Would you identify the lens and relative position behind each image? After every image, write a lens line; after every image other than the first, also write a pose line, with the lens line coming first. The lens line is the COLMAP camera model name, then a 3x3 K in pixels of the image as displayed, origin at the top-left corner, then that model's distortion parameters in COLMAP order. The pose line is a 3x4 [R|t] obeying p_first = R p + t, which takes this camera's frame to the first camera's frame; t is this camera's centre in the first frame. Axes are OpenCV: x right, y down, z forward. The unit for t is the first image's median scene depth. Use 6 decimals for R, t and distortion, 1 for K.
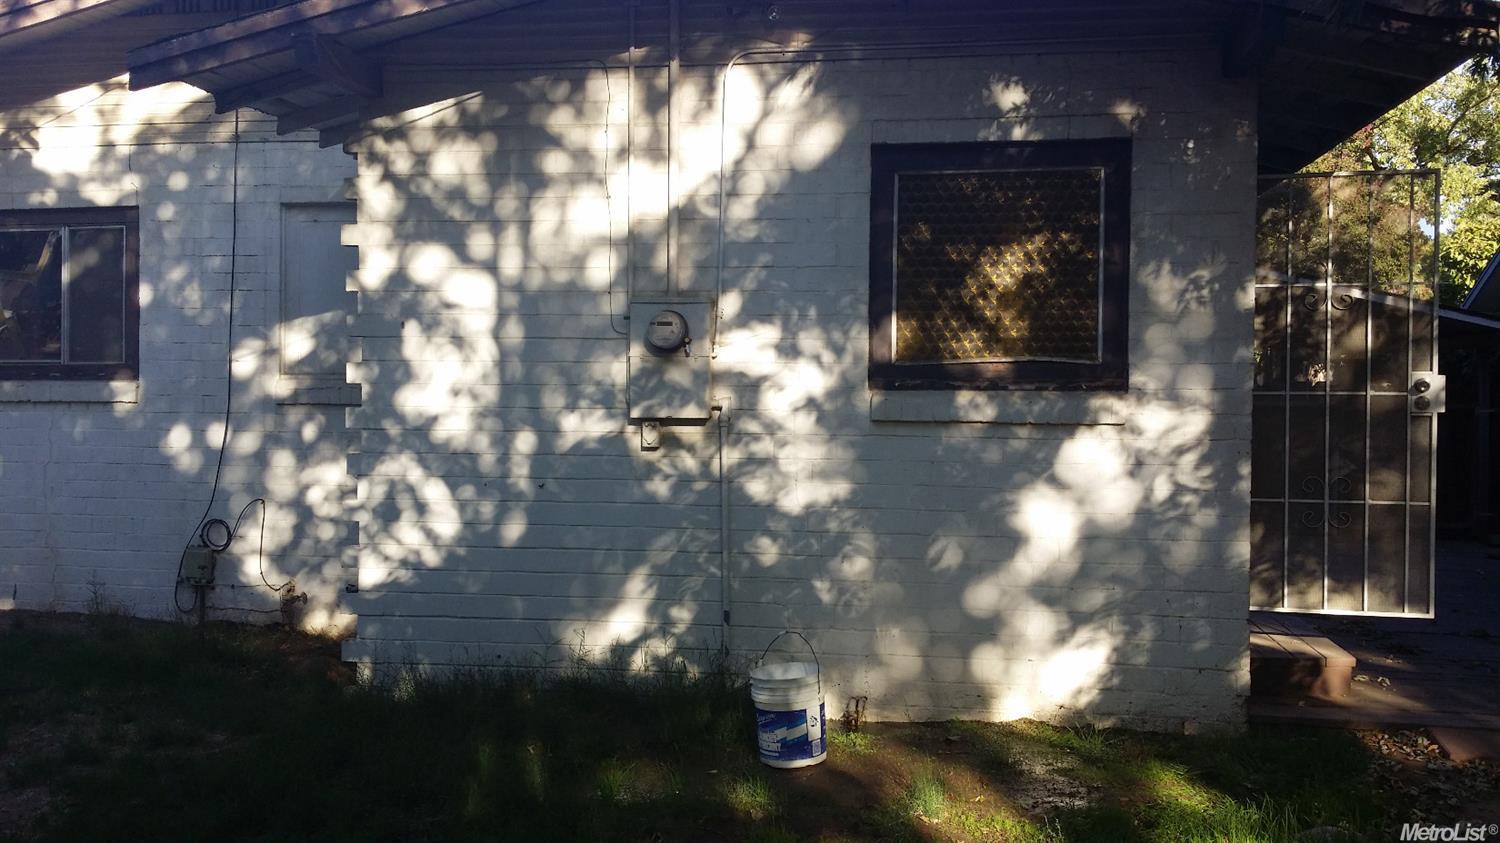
lens RADIAL K [[1398.8, 0, 752.4], [0, 1398.8, 393.2], [0, 0, 1]] dist [0.151691, -0.306493]
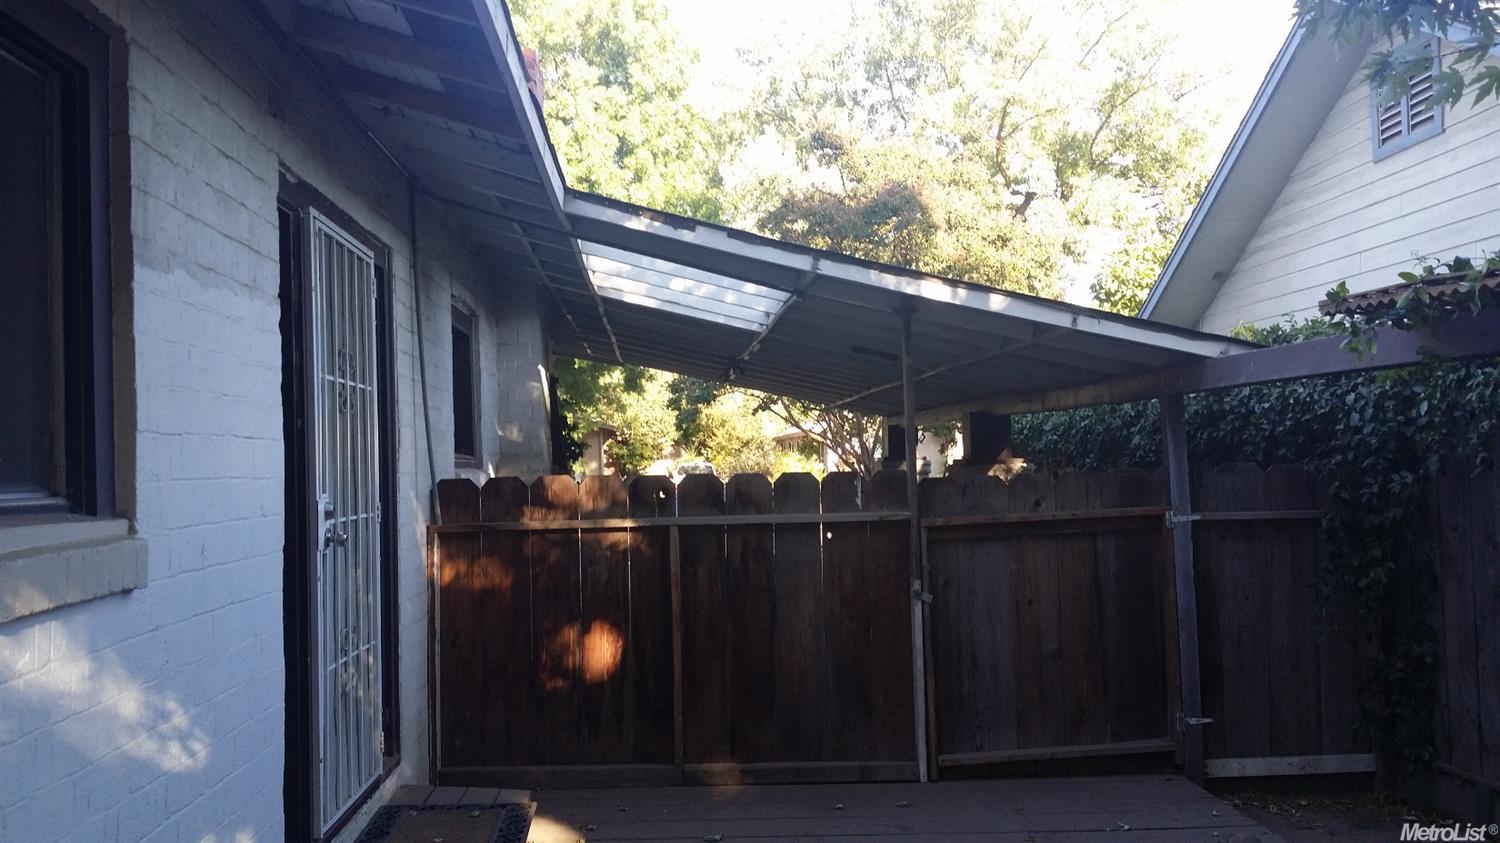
lens RADIAL K [[1398.8, 0, 752.4], [0, 1398.8, 393.2], [0, 0, 1]] dist [0.151691, -0.306493]
pose [[0.977172, -0.030113, 0.210304, 0.104761], [0.041557, 0.997874, -0.050214, -0.006182], [-0.208345, 0.057807, 0.976346, 0.218477]]
